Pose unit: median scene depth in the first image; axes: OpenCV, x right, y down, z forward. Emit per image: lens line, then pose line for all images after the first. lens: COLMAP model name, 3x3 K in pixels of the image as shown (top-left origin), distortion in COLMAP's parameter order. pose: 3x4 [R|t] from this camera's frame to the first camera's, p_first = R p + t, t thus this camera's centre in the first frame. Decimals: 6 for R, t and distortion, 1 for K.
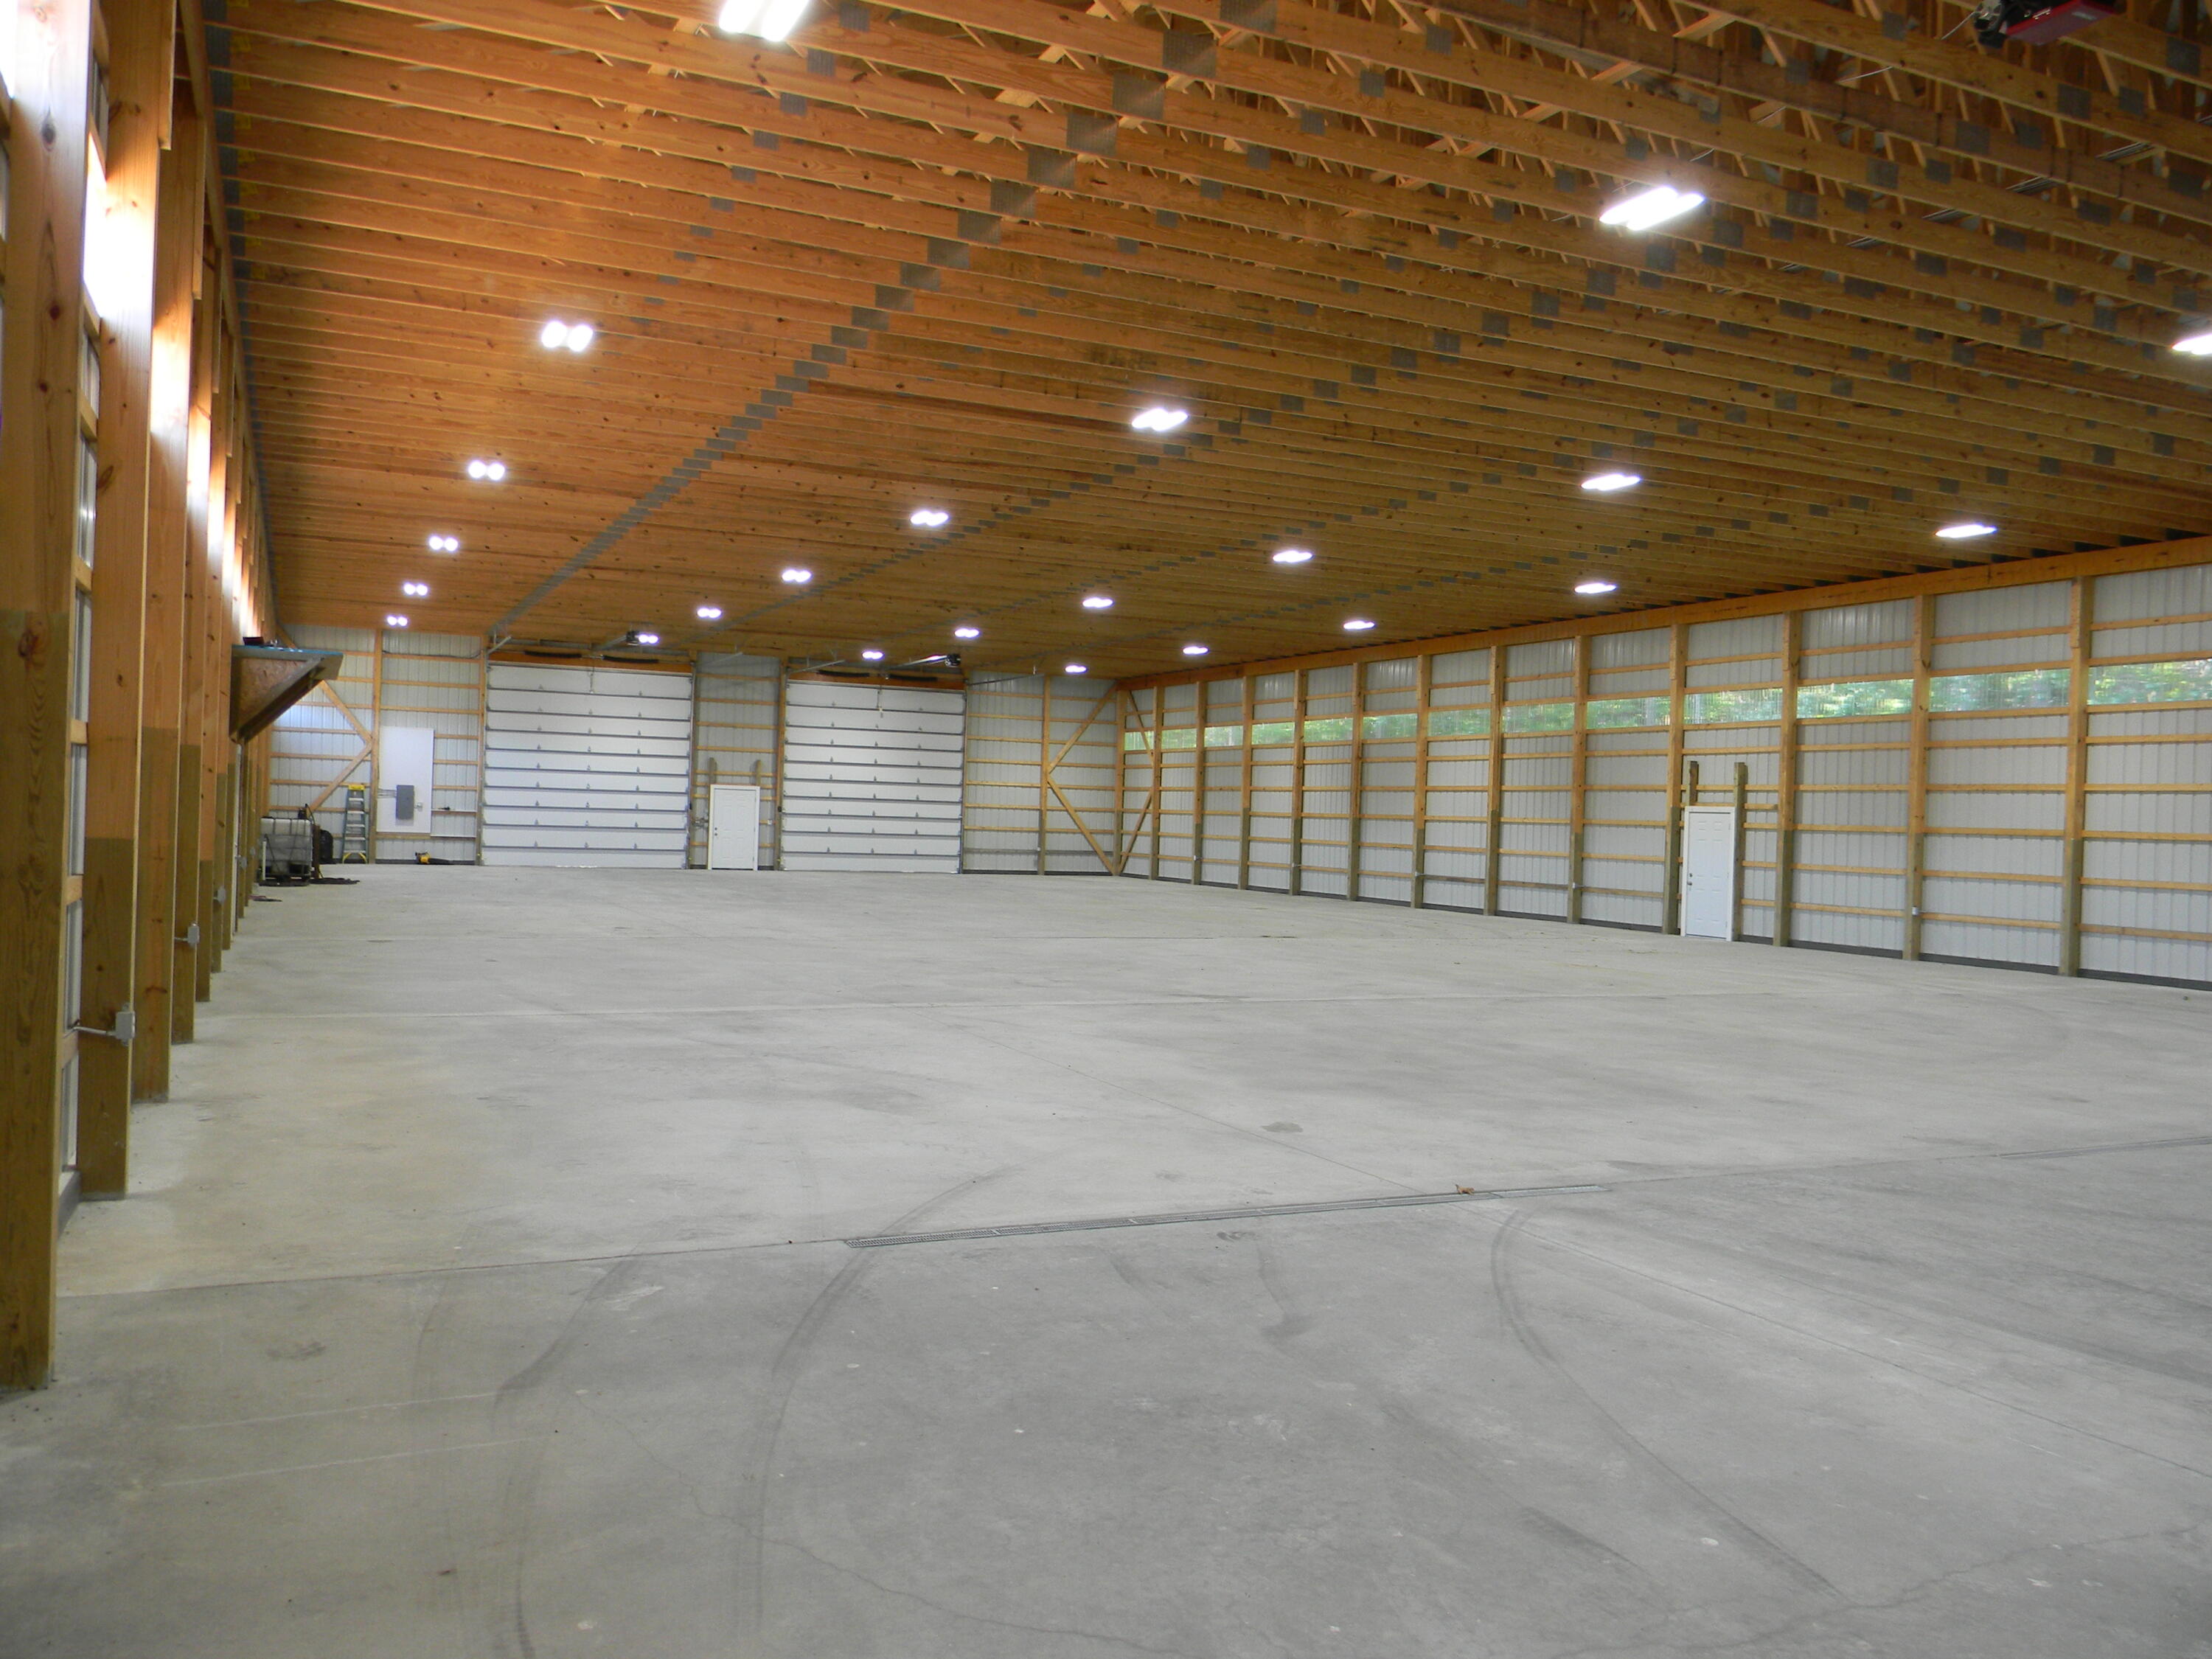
lens RADIAL K [[1763.5, 0, 1107.7], [0, 1763.5, 817.2], [0, 0, 1]] dist [0.001072, -0.021916]
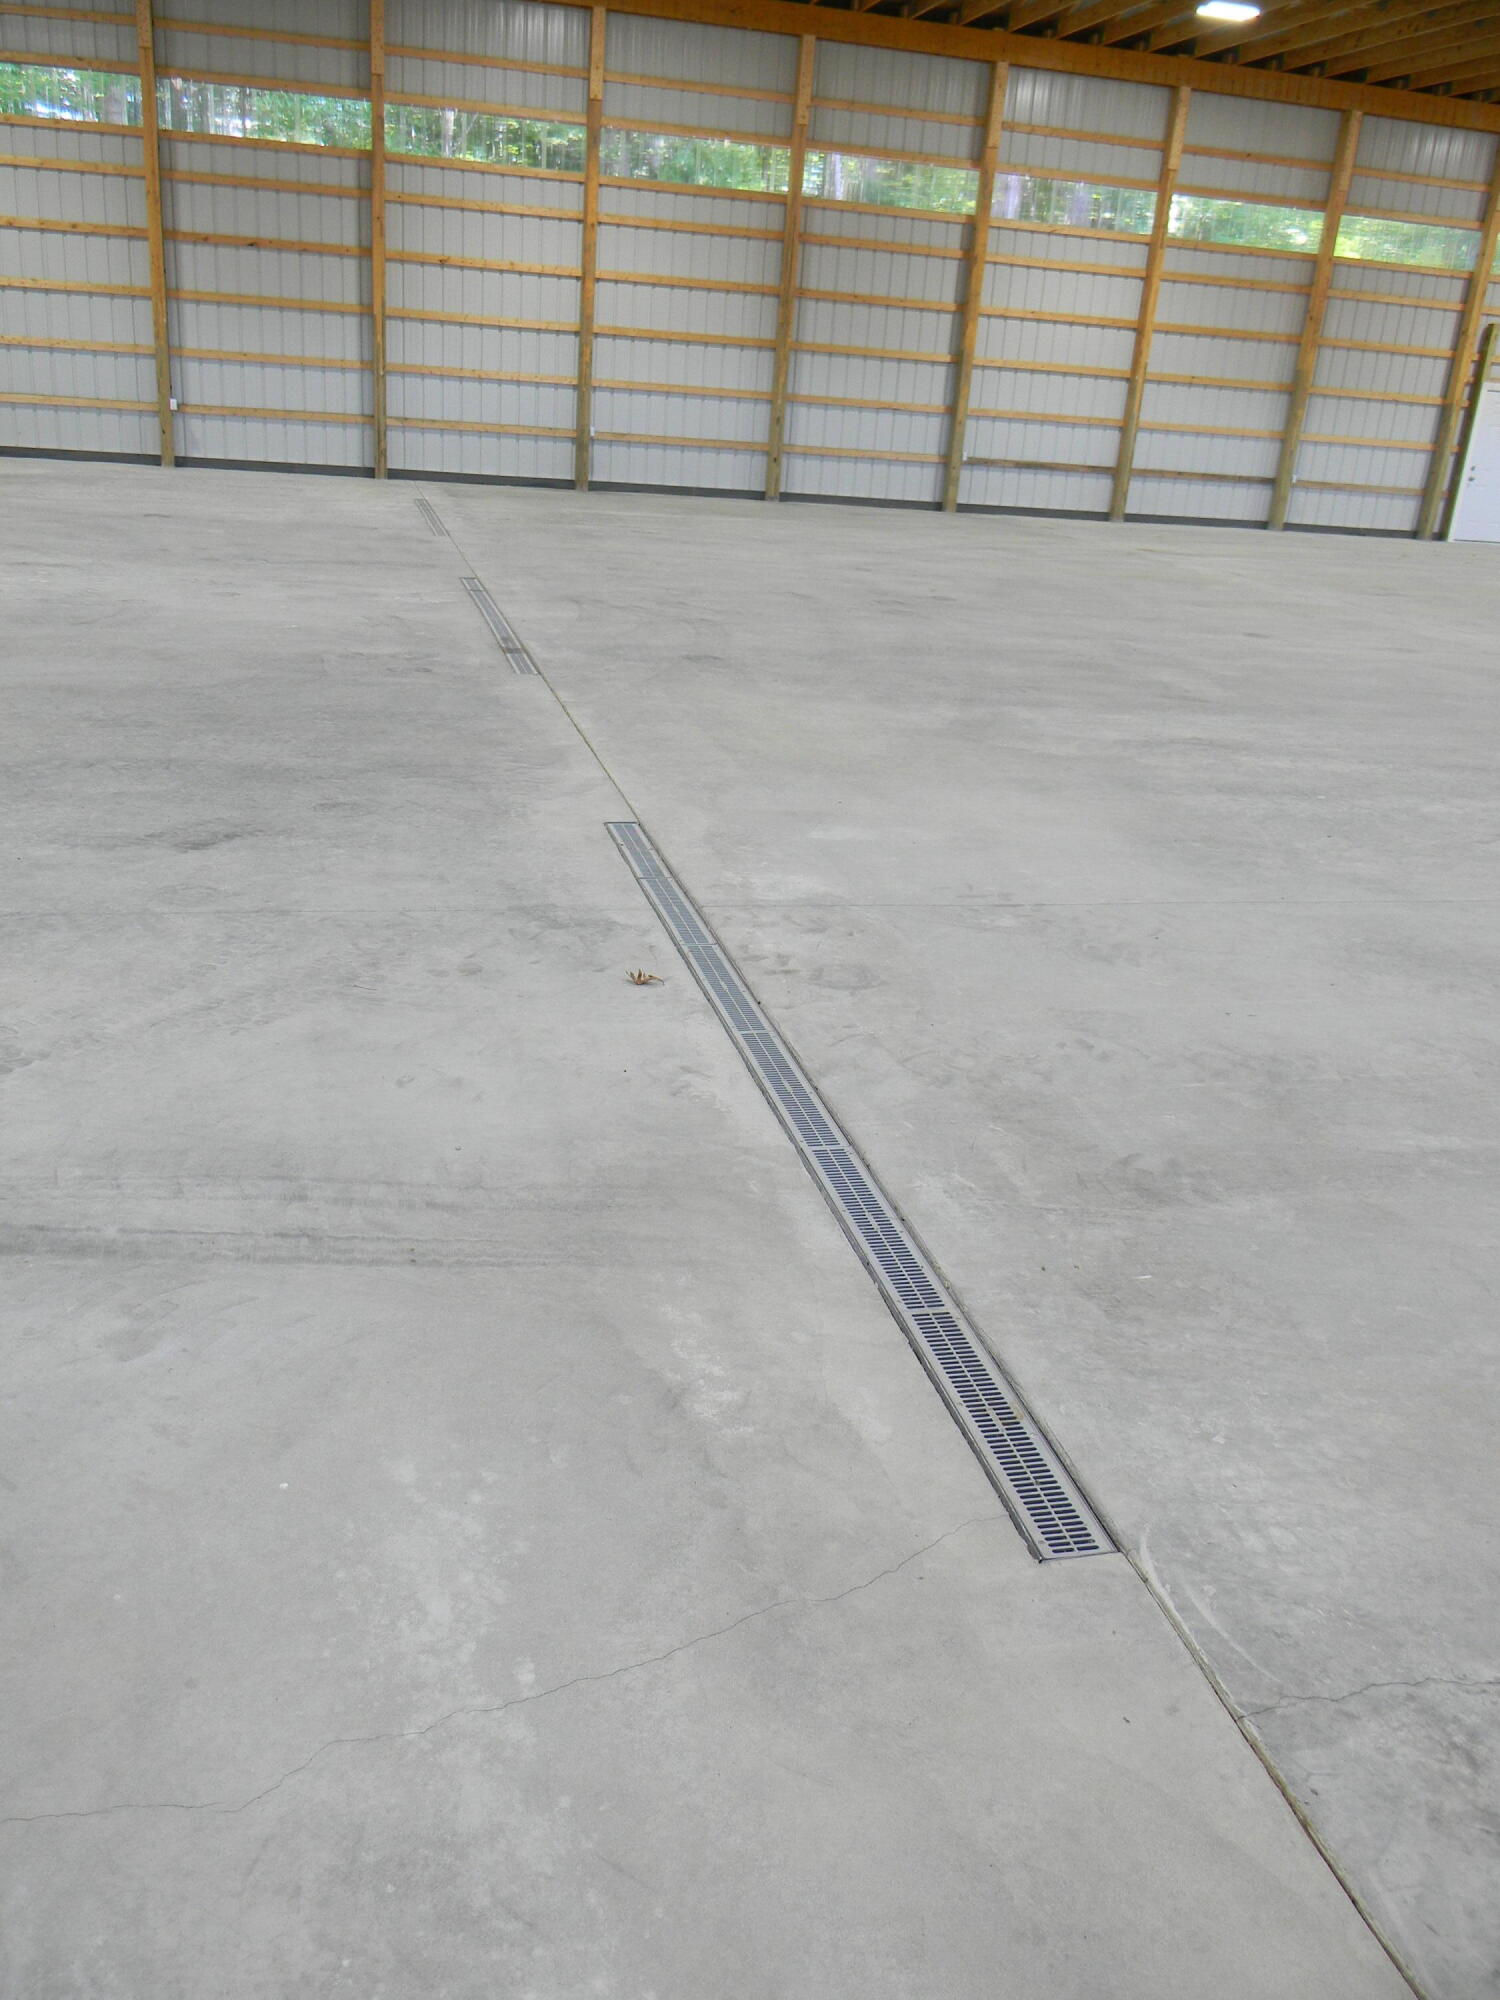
lens RADIAL K [[1594.4, 0, 779.9], [0, 1594.4, 1039.4], [0, 0, 1]] dist [0.001072, -0.021916]
pose [[-0.186827, 0.340041, -0.921666, 0.385973], [-0.080768, 0.929692, 0.359375, 0.012809], [0.979067, 0.141582, -0.146227, 0.332575]]
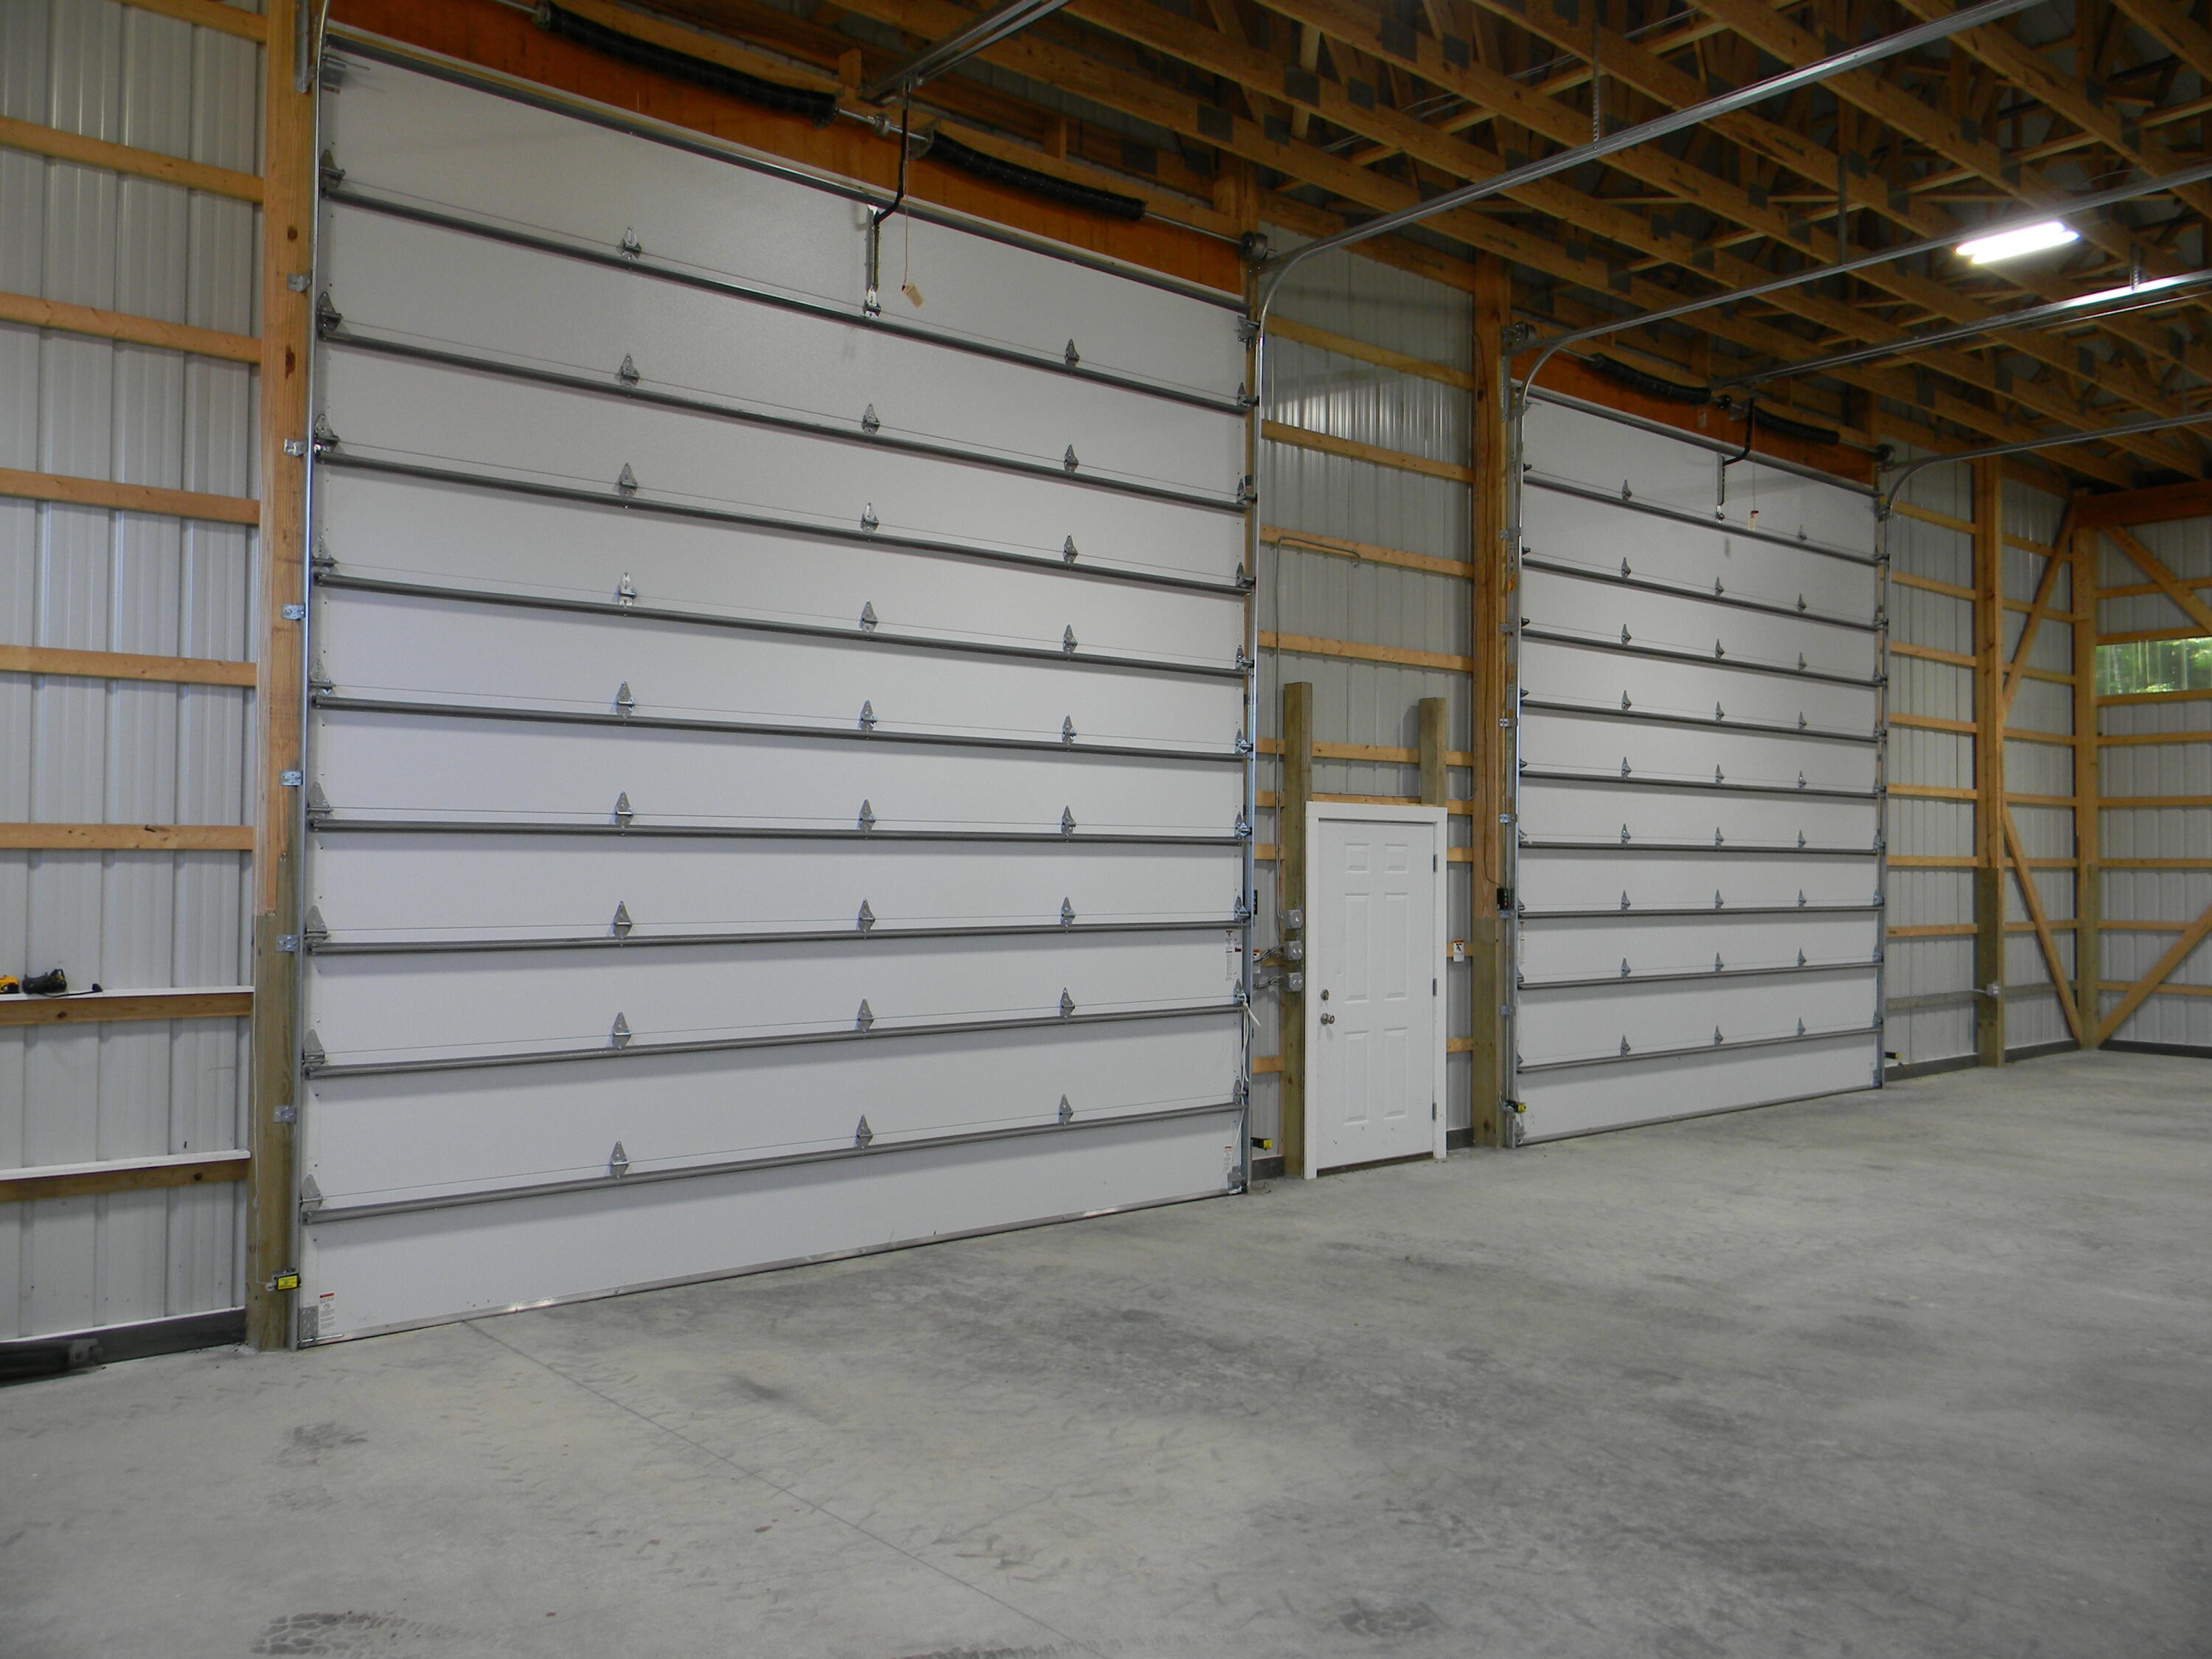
lens RADIAL K [[1763.5, 0, 1110.6], [0, 1763.5, 818.5], [0, 0, 1]] dist [0.001072, -0.021916]
pose [[0.964915, -0.020363, 0.261770, -0.325853], [0.026267, 0.999473, -0.019076, -0.013324], [-0.261244, 0.025283, 0.964942, 0.831635]]
